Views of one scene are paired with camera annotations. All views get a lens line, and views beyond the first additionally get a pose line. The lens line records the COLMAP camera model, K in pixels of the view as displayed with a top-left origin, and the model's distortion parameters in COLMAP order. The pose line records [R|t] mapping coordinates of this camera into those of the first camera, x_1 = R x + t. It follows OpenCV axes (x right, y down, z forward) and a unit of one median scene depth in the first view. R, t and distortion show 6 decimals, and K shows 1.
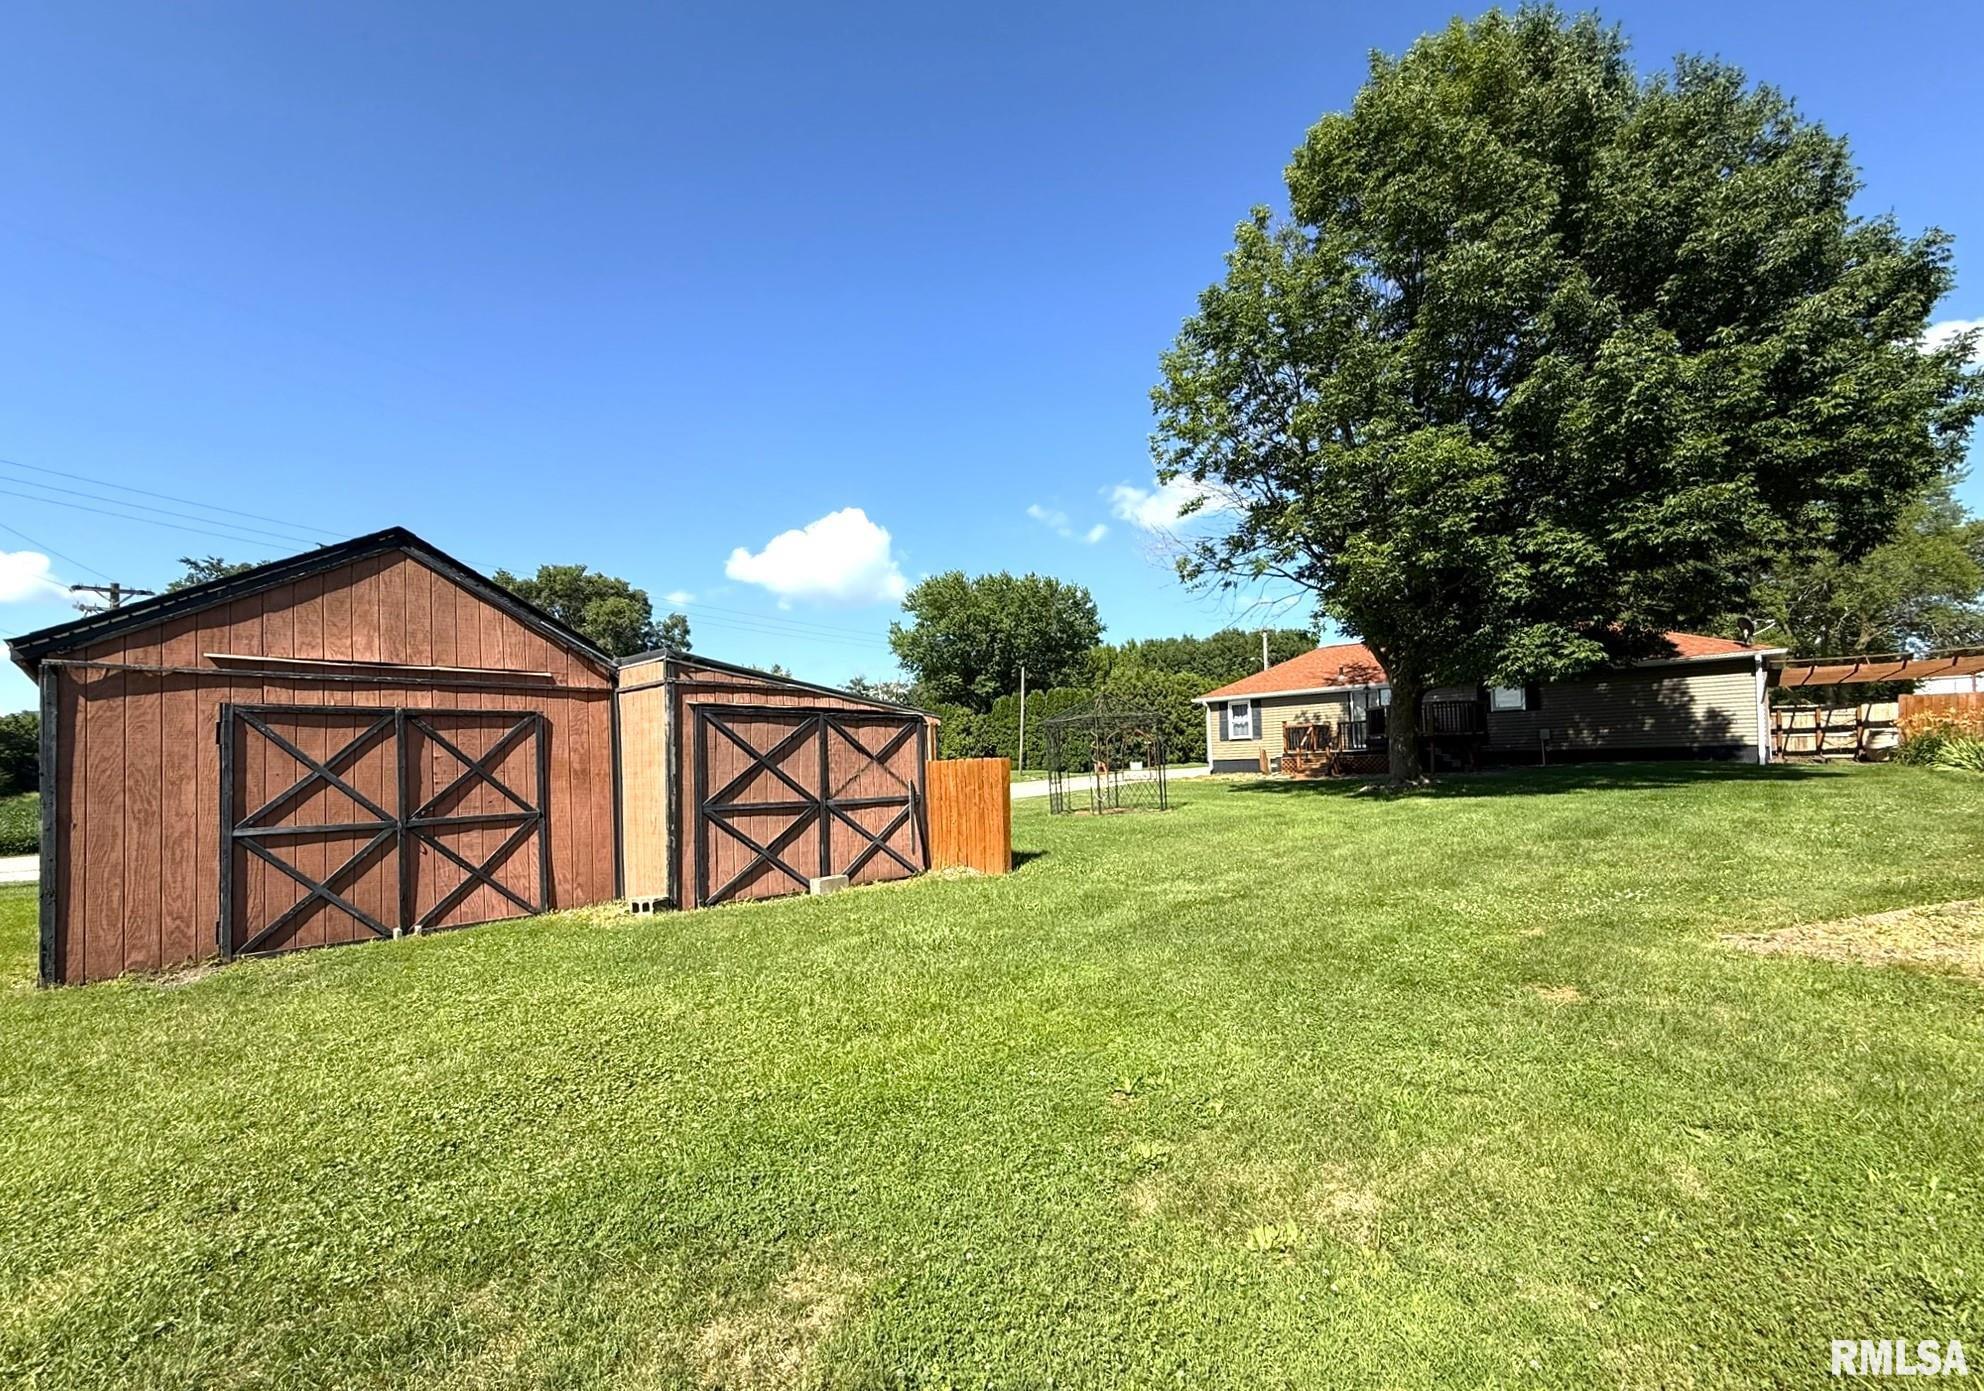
lens RADIAL K [[806.1, 0, 991.2], [0, 806.1, 749.6], [0, 0, 1]] dist [0.000650, 0.000206]
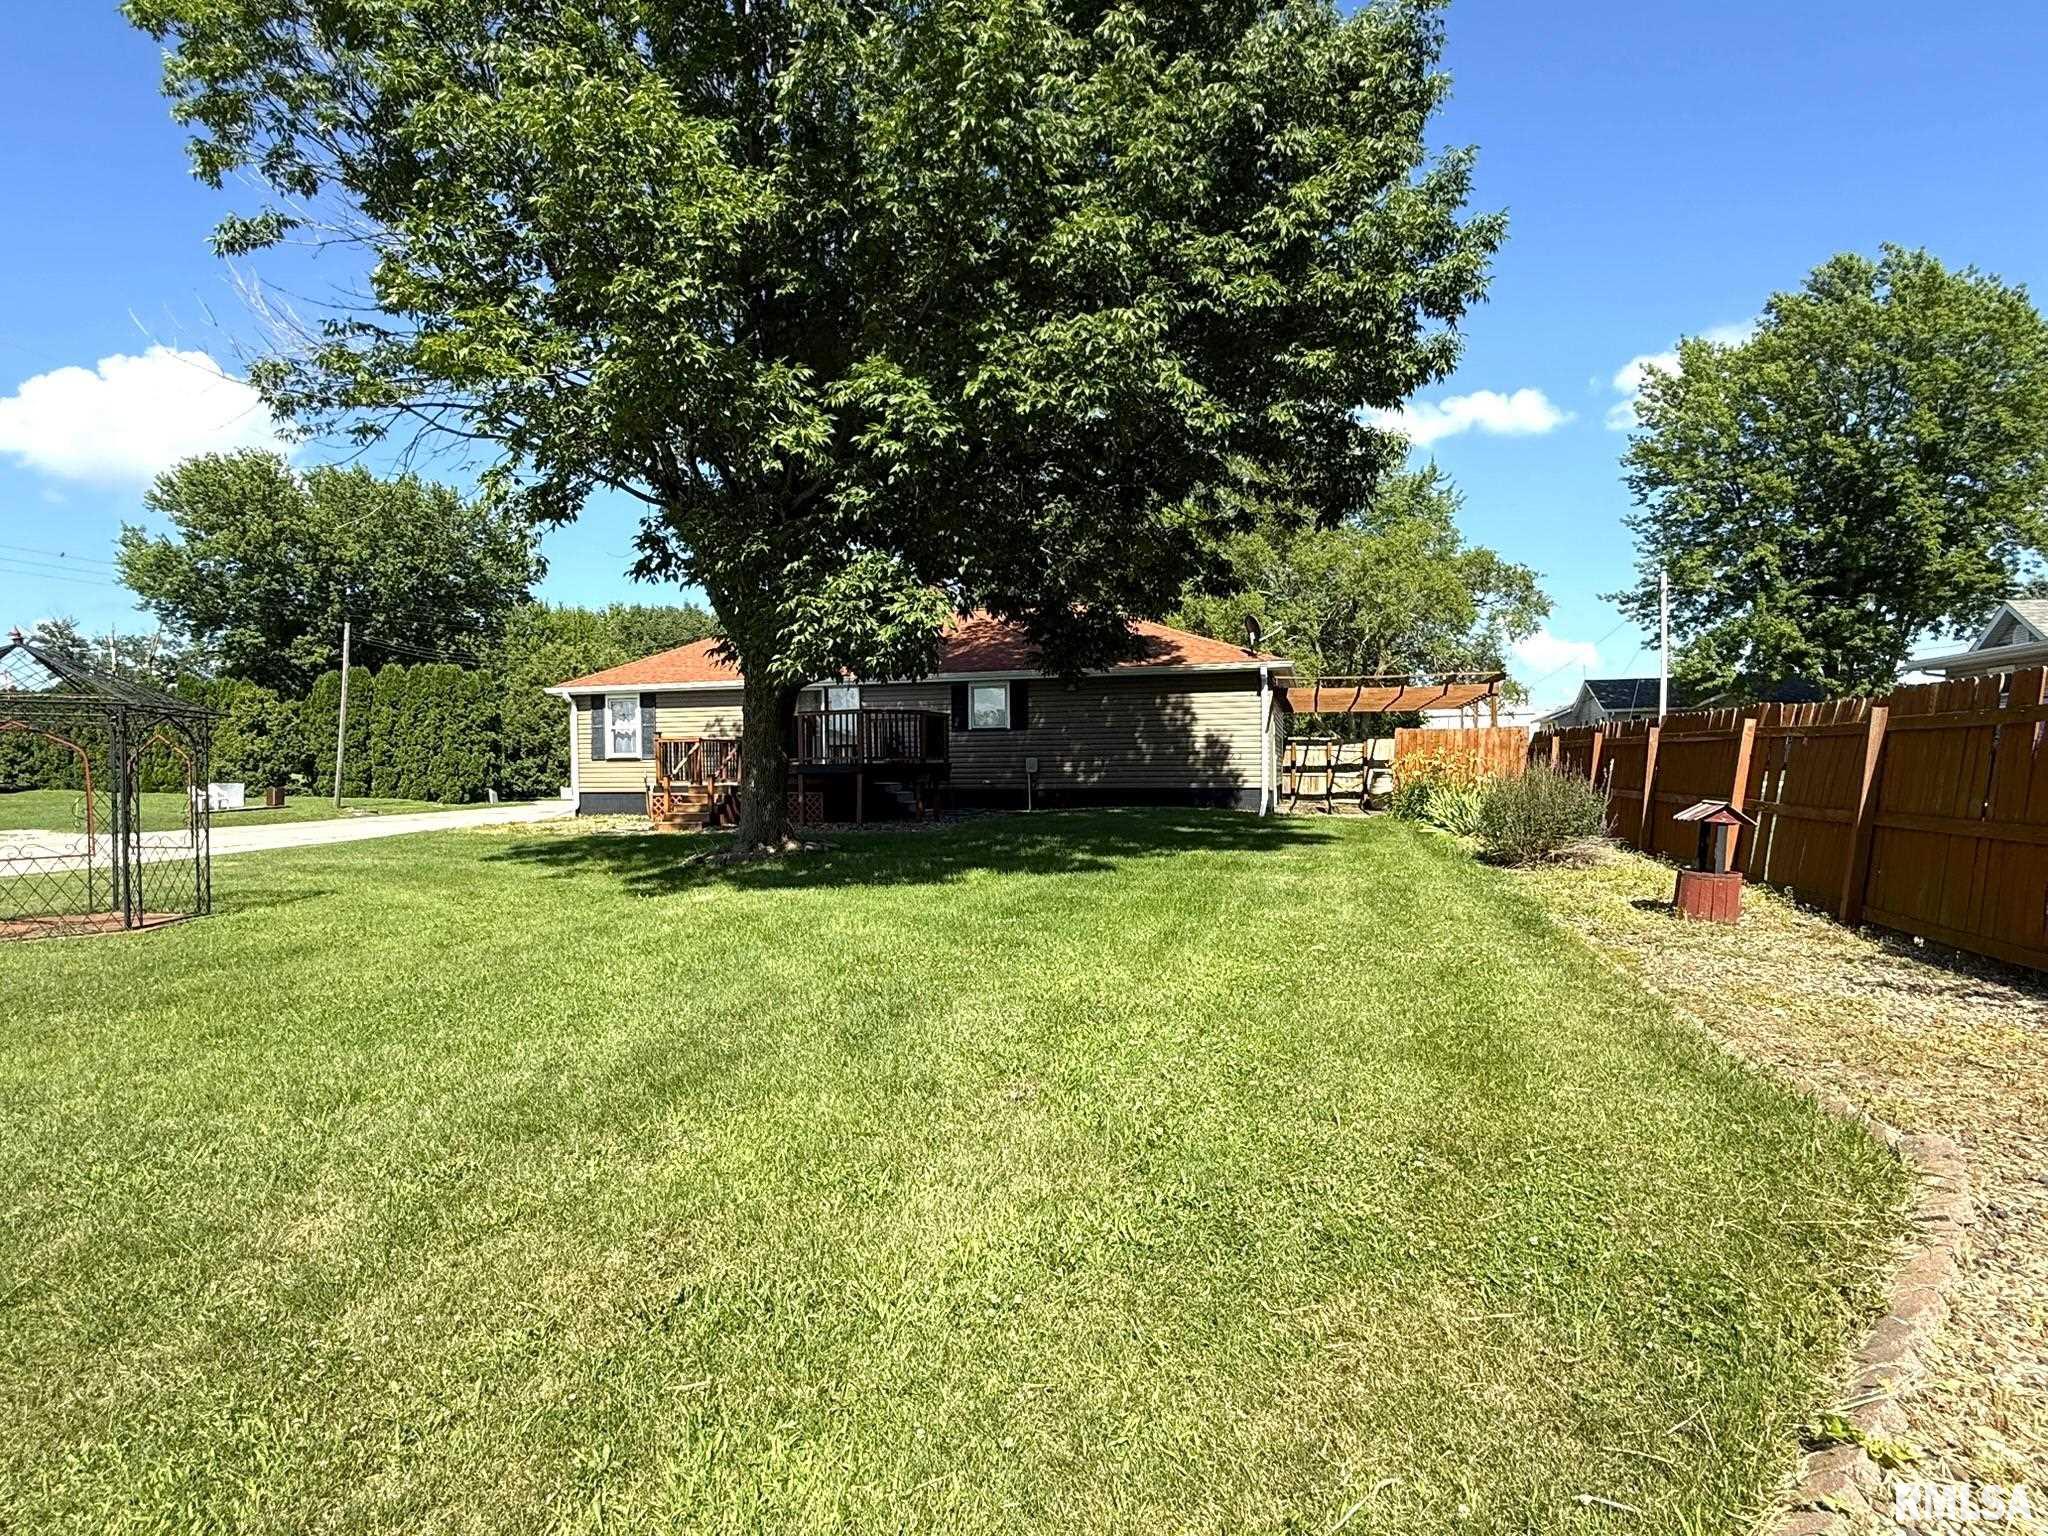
lens RADIAL K [[1052.8, 0, 1020.3], [0, 1052.8, 775.3], [0, 0, 1]] dist [0.001892, -0.000562]
pose [[0.885146, 0.021014, 0.464839, 0.100728], [-0.025240, 0.999677, 0.002870, -0.004972], [-0.464629, -0.014273, 0.885390, 0.080625]]
